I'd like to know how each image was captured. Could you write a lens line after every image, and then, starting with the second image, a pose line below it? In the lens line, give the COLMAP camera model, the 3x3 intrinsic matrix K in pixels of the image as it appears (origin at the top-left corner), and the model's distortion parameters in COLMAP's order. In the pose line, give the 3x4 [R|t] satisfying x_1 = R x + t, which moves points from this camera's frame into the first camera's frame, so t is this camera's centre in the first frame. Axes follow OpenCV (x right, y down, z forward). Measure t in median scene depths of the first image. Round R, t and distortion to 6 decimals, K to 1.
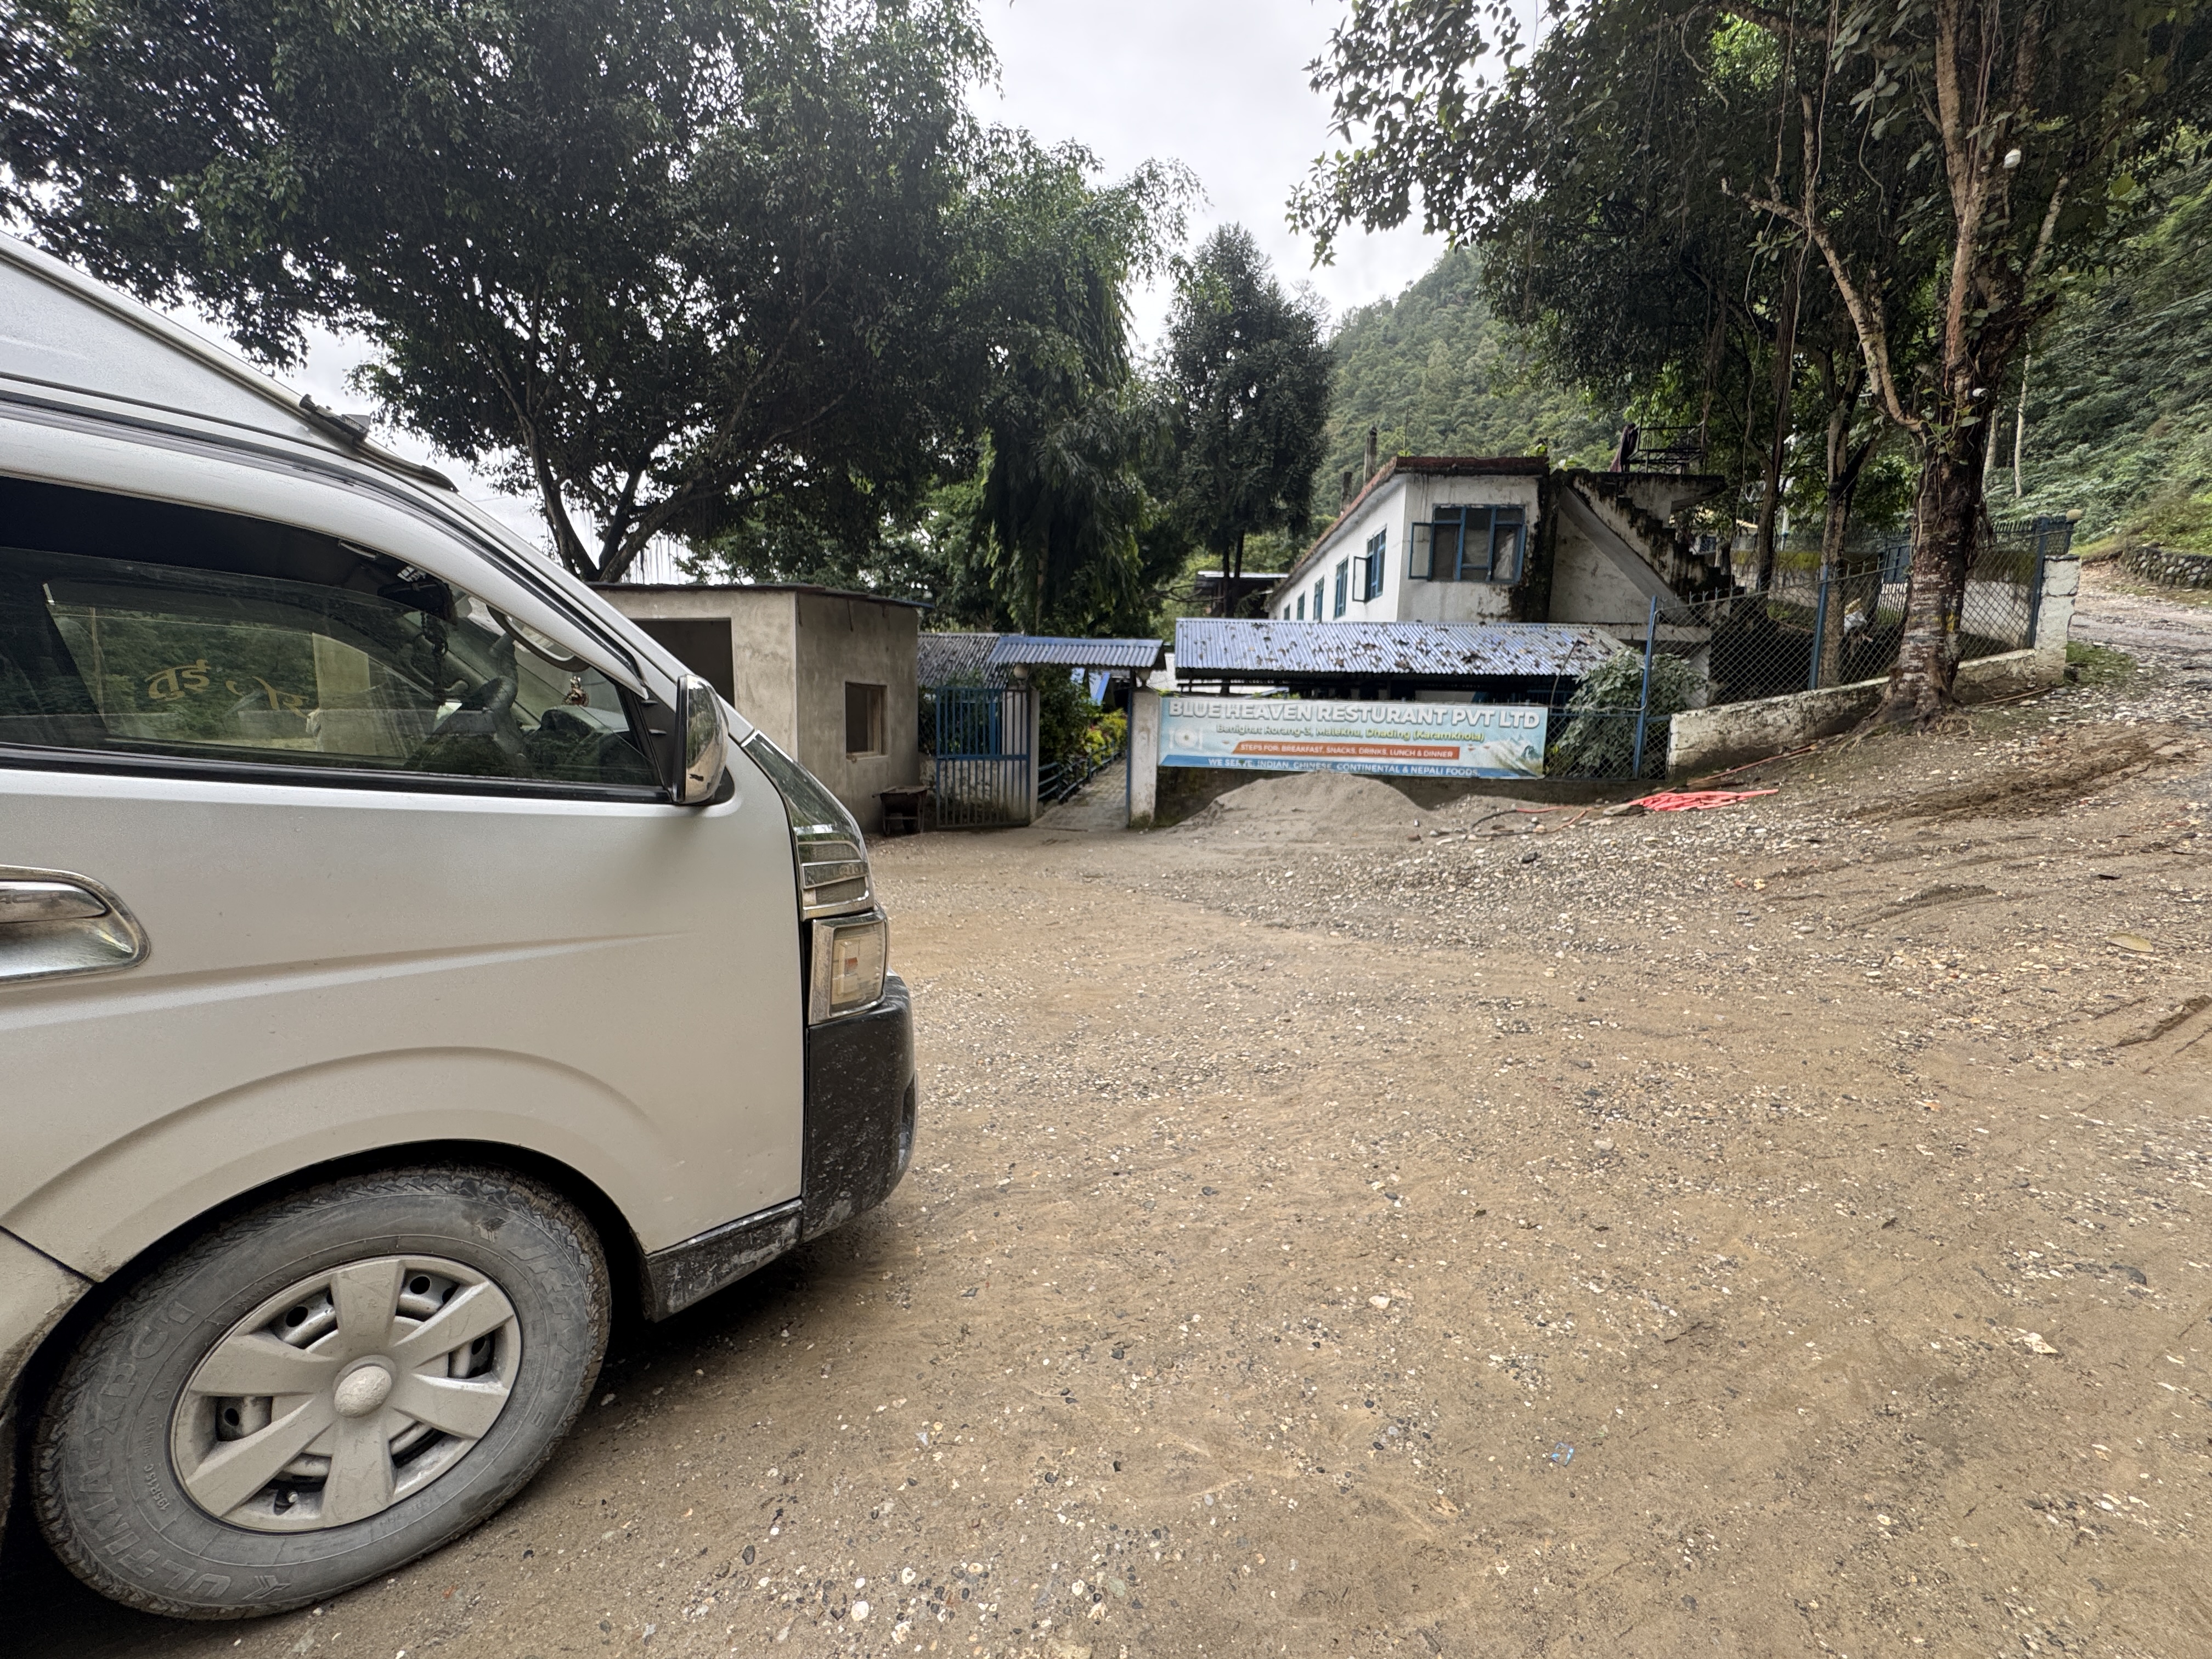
lens RADIAL K [[887.7, 0, 1104.5], [0, 887.7, 829.6], [0, 0, 1]] dist [-0.001636, -0.000606]
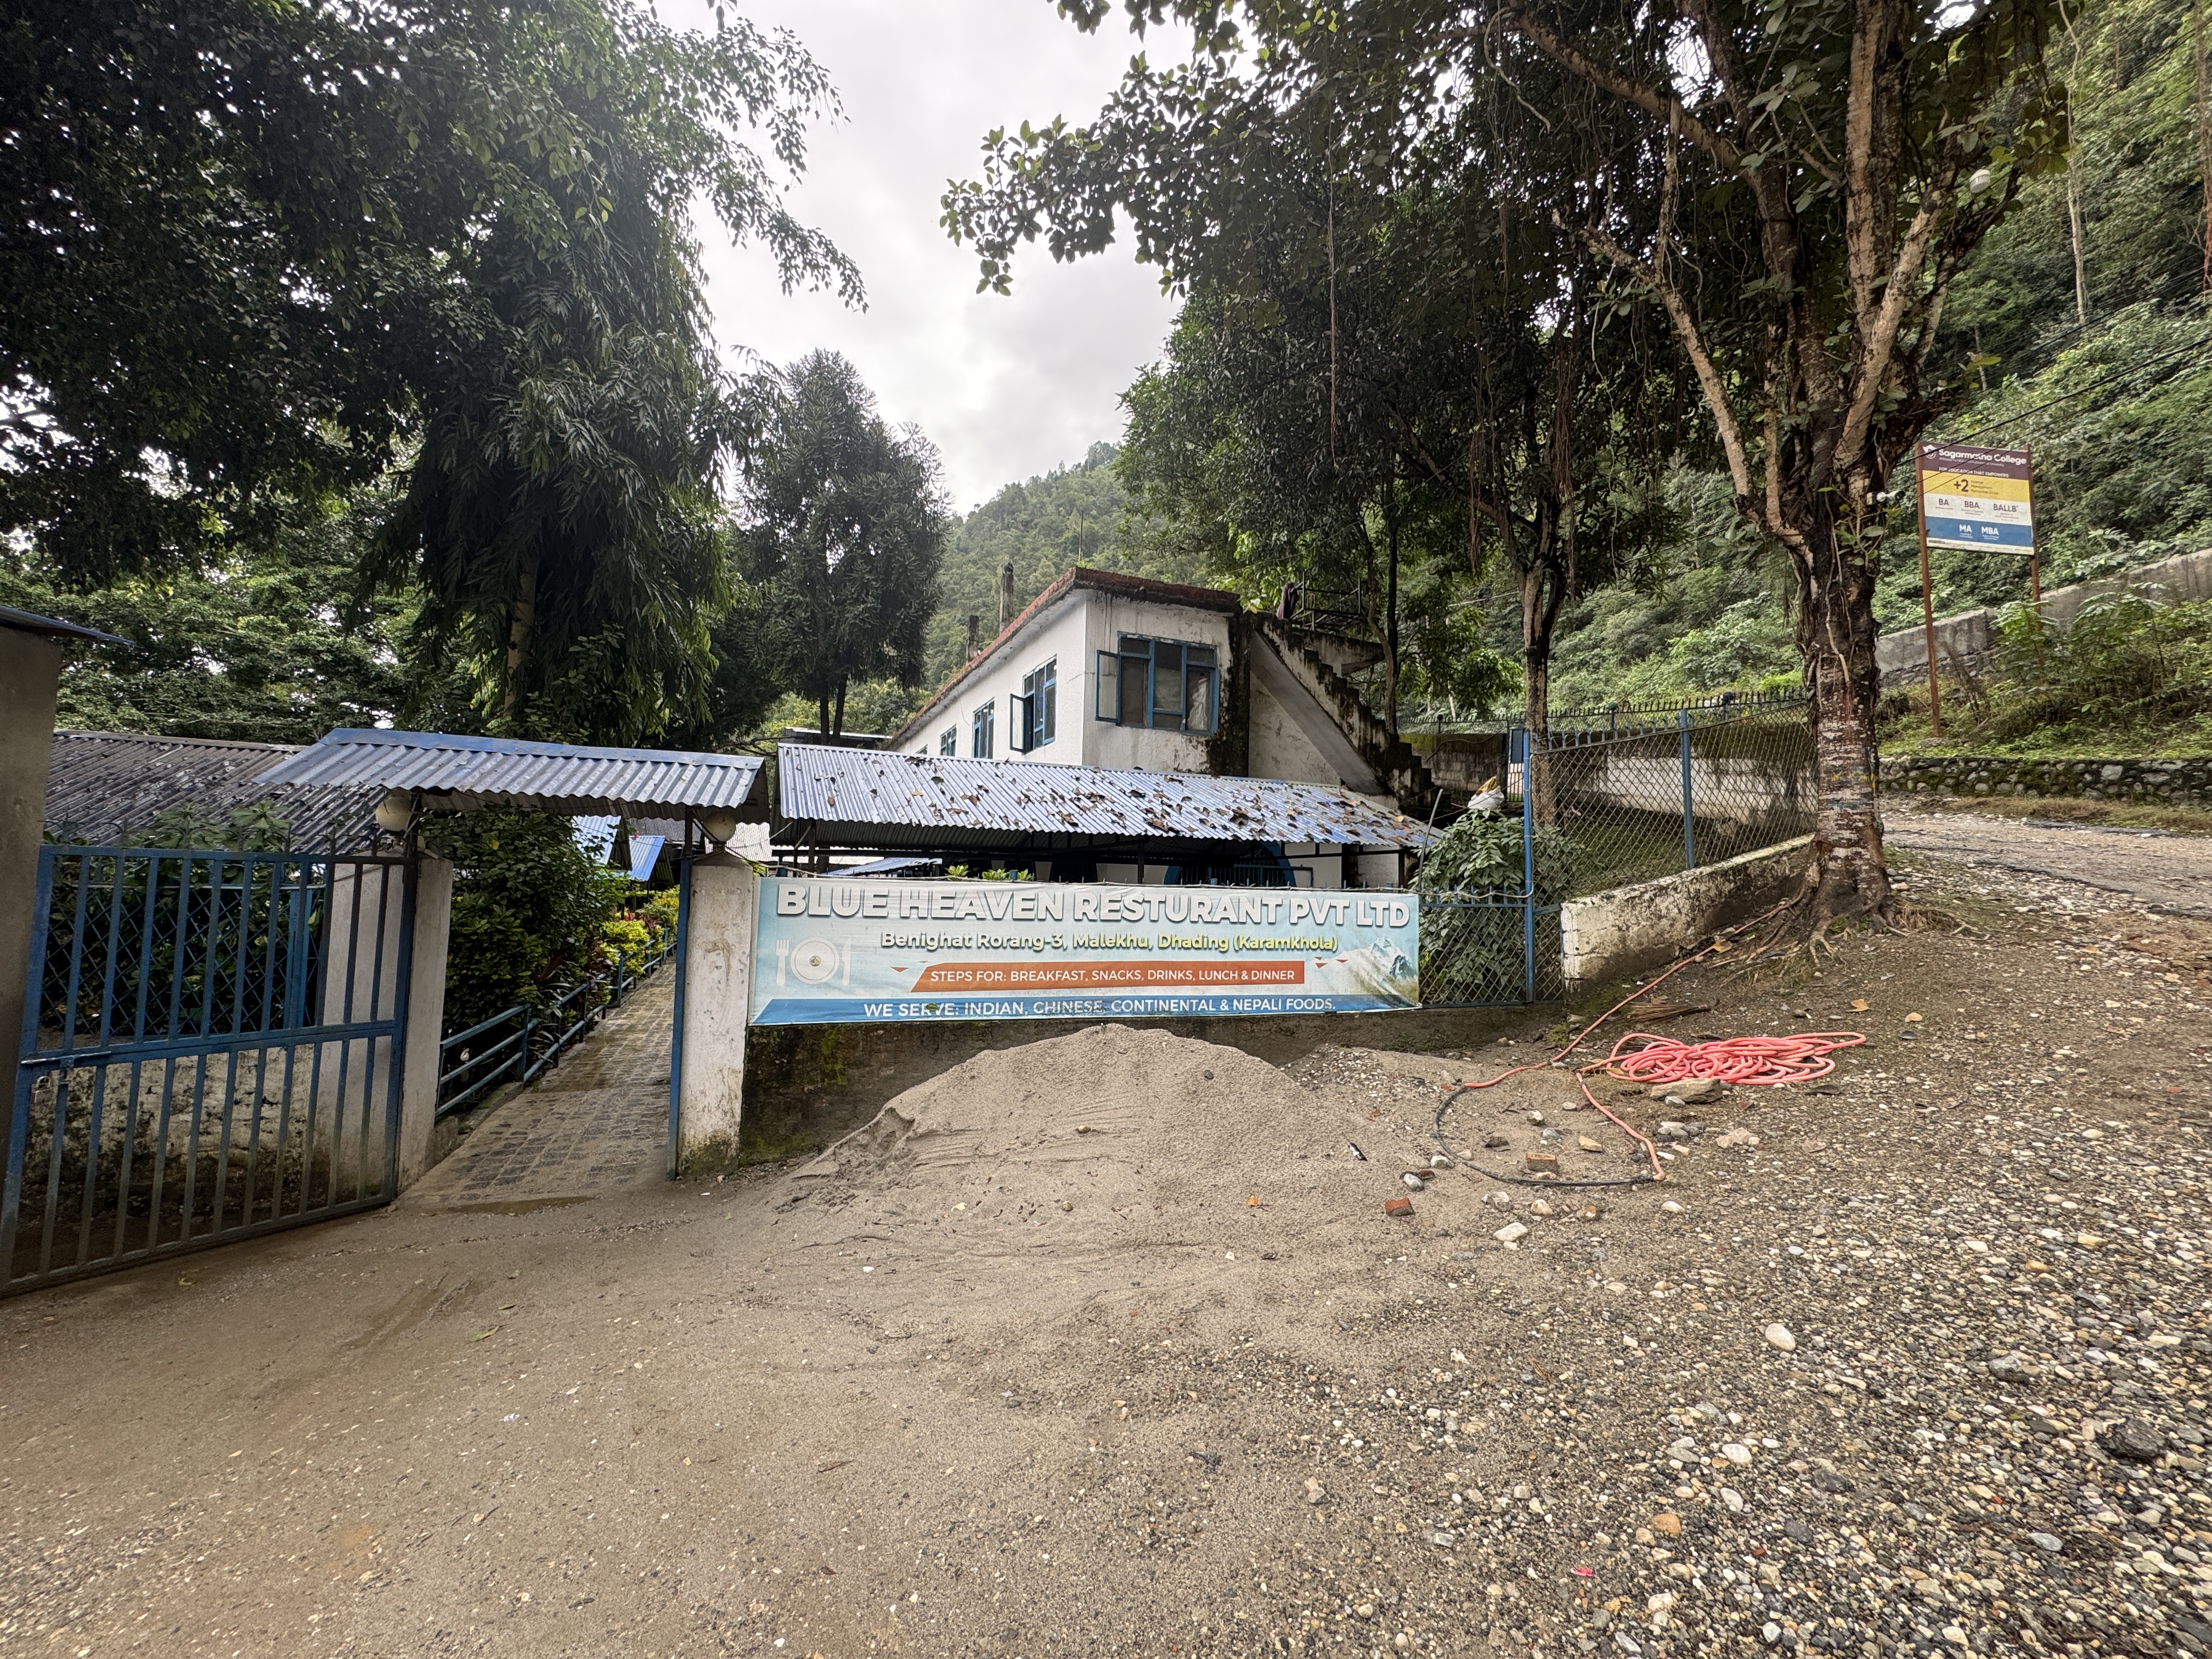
lens RADIAL K [[887.7, 0, 1107.3], [0, 887.7, 826.4], [0, 0, 1]] dist [-0.001636, -0.000606]
pose [[0.895635, 0.025790, 0.444042, 0.016746], [0.060382, 0.982026, -0.178826, -0.067409], [-0.440673, 0.186975, 0.877979, 0.421508]]
